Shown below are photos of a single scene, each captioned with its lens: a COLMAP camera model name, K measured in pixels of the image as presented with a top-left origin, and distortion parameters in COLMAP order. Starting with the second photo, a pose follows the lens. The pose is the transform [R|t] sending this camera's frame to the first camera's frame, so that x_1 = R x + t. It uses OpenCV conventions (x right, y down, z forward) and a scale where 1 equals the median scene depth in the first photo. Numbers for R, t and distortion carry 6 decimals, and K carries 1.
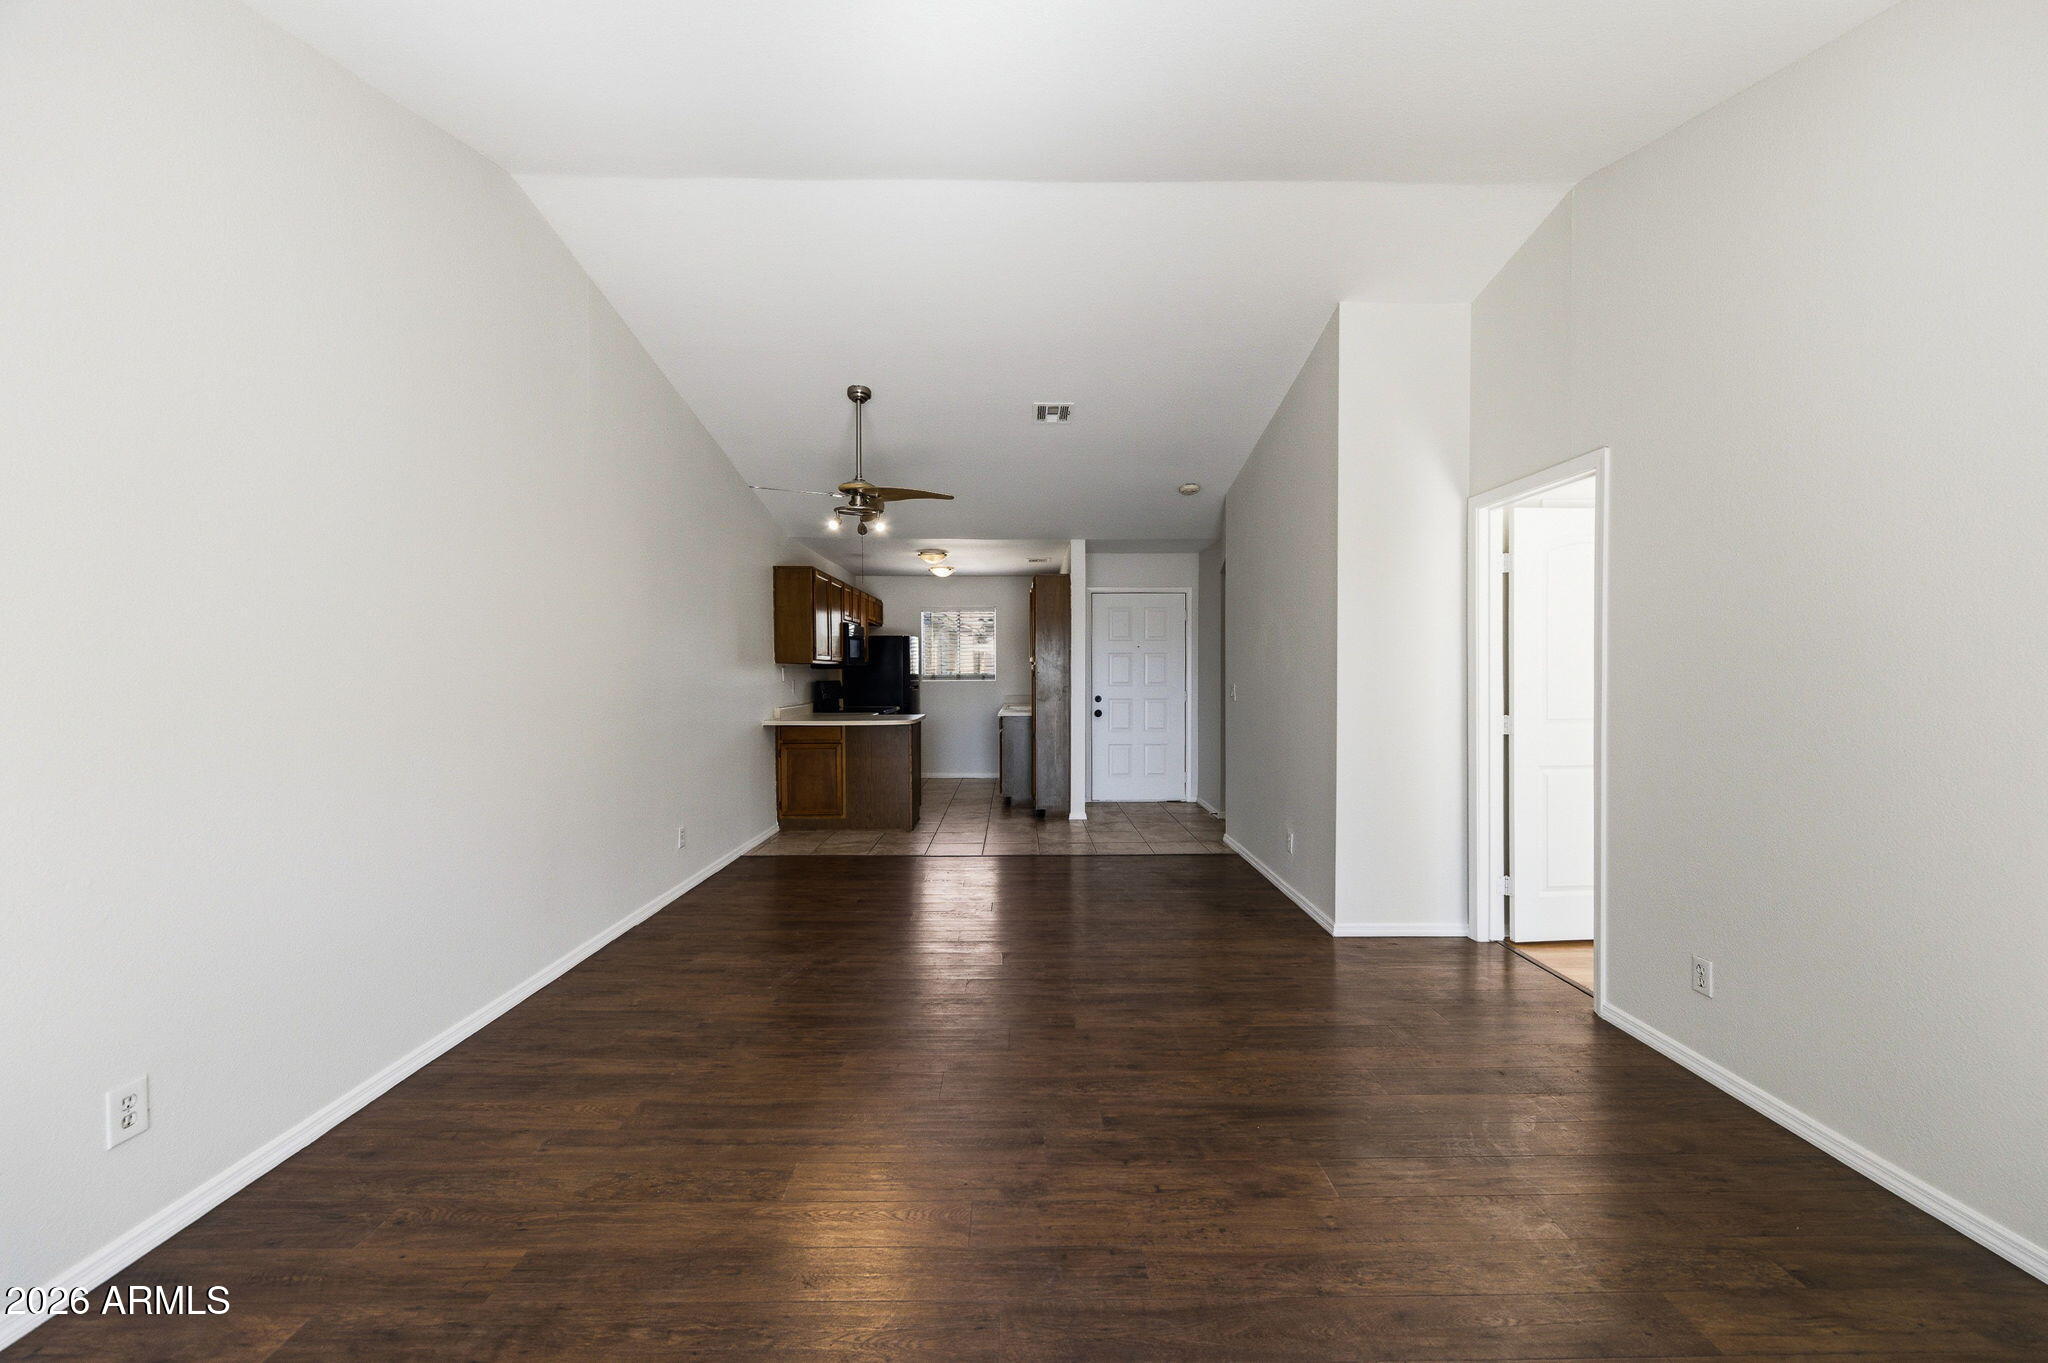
lens RADIAL K [[803.8, 0, 1026.2], [0, 803.8, 685.1], [0, 0, 1]] dist [0.002678, -0.000131]
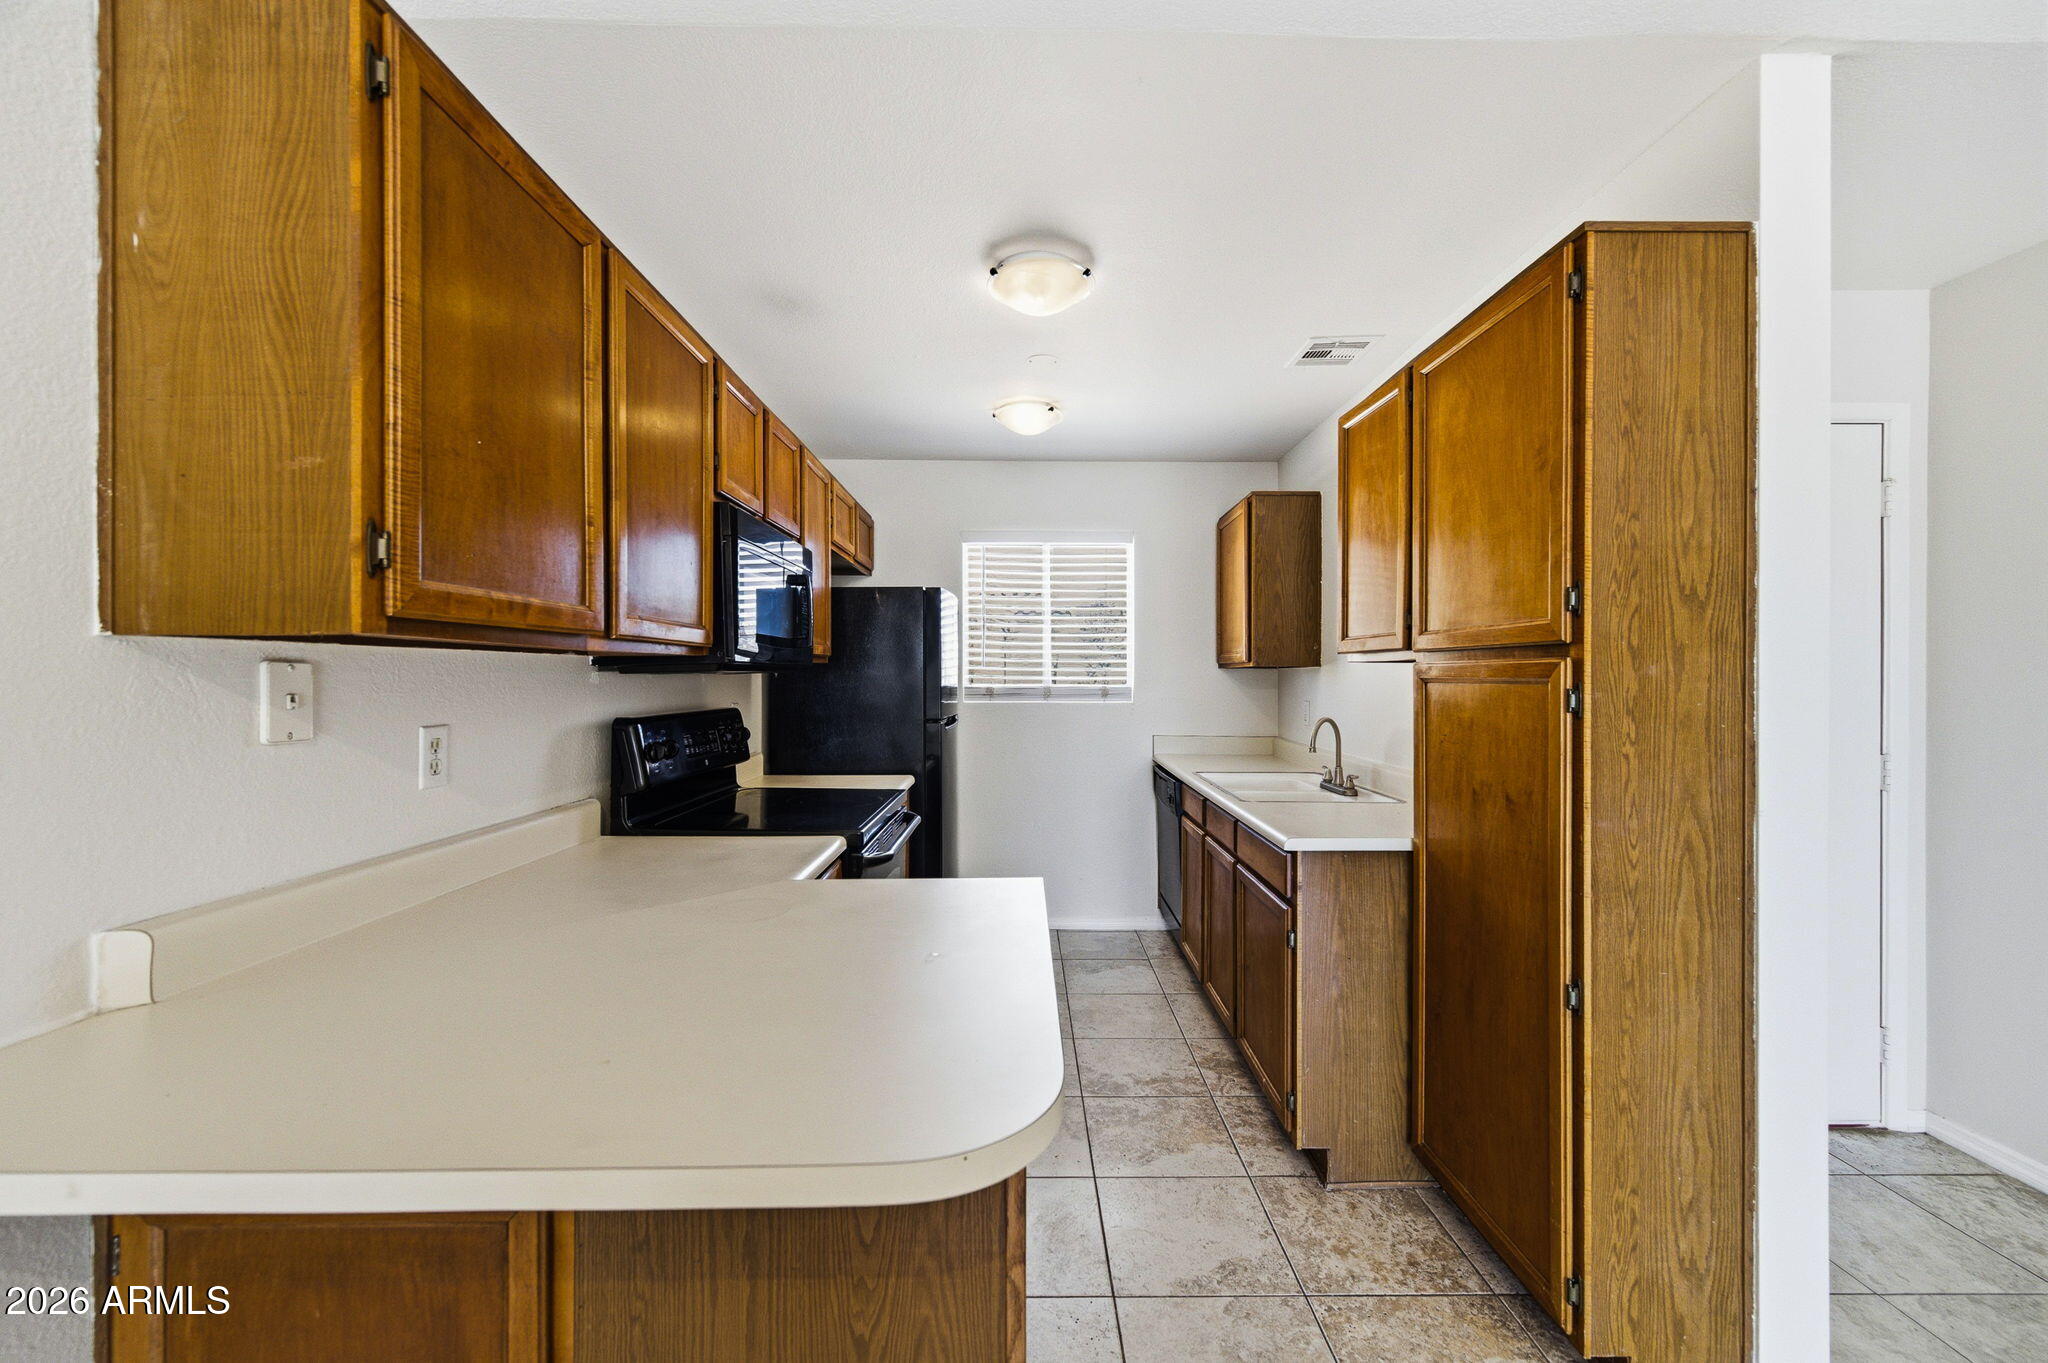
lens RADIAL K [[803.8, 0, 1026.2], [0, 803.8, 685.1], [0, 0, 1]] dist [0.002678, -0.000131]
pose [[0.999975, 0.006510, 0.002786, -0.202555], [-0.006484, 0.999937, -0.009113, -0.023254], [-0.002845, 0.009094, 0.999955, 1.192883]]
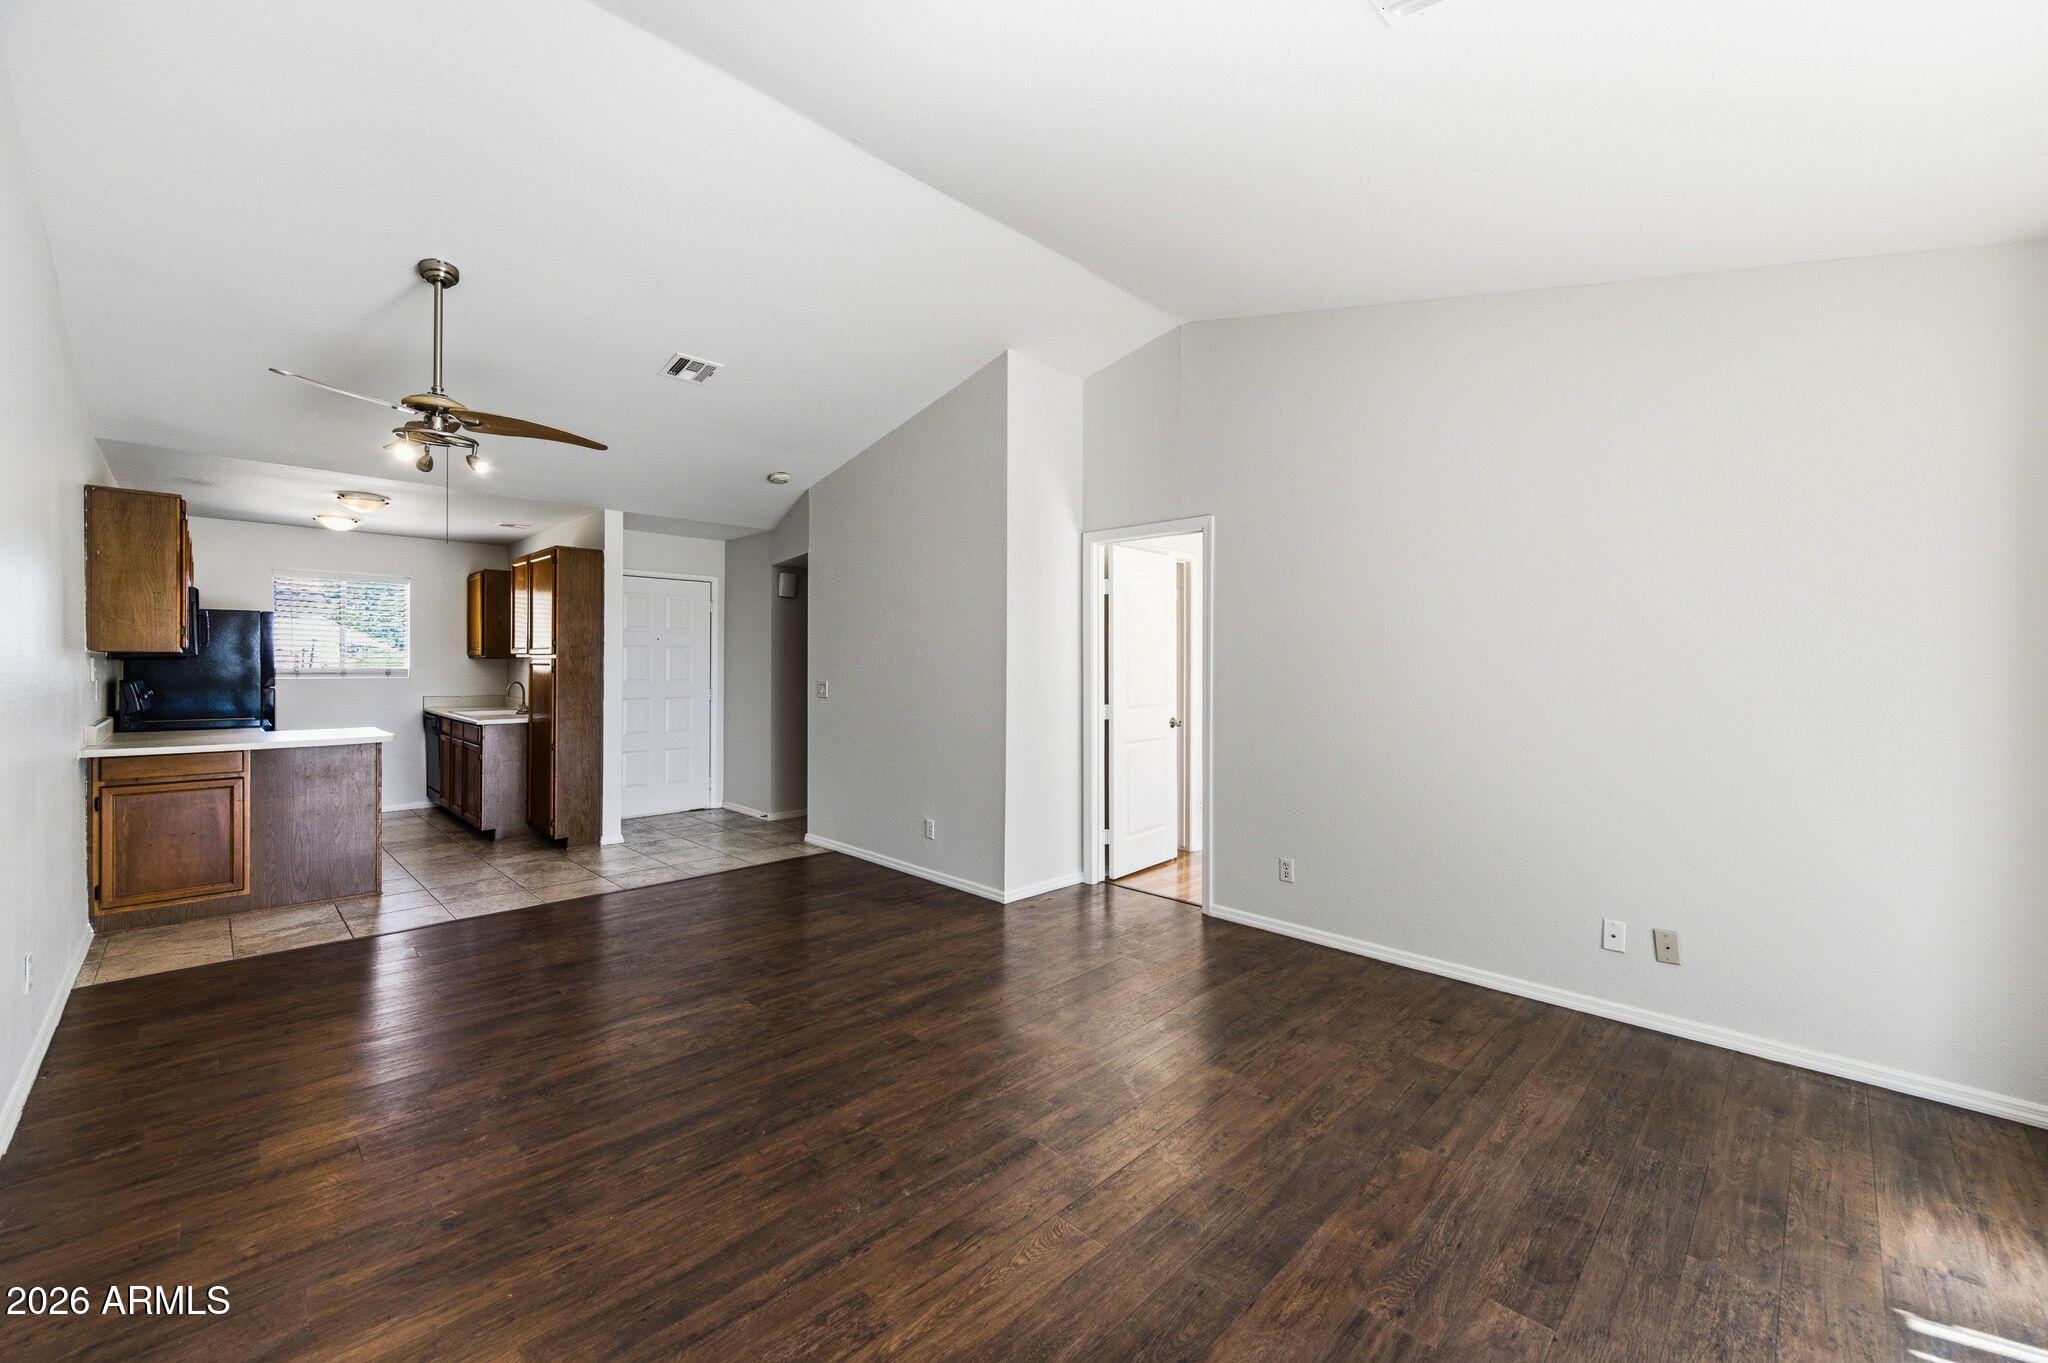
lens RADIAL K [[817.2, 0, 1024.0], [0, 817.2, 663.1], [0, 0, 1]] dist [0.006574, -0.000169]
pose [[0.710149, 0.009008, 0.703994, -0.351150], [0.005578, 0.999815, -0.018419, -0.004128], [-0.704029, 0.017007, 0.709967, 0.135868]]
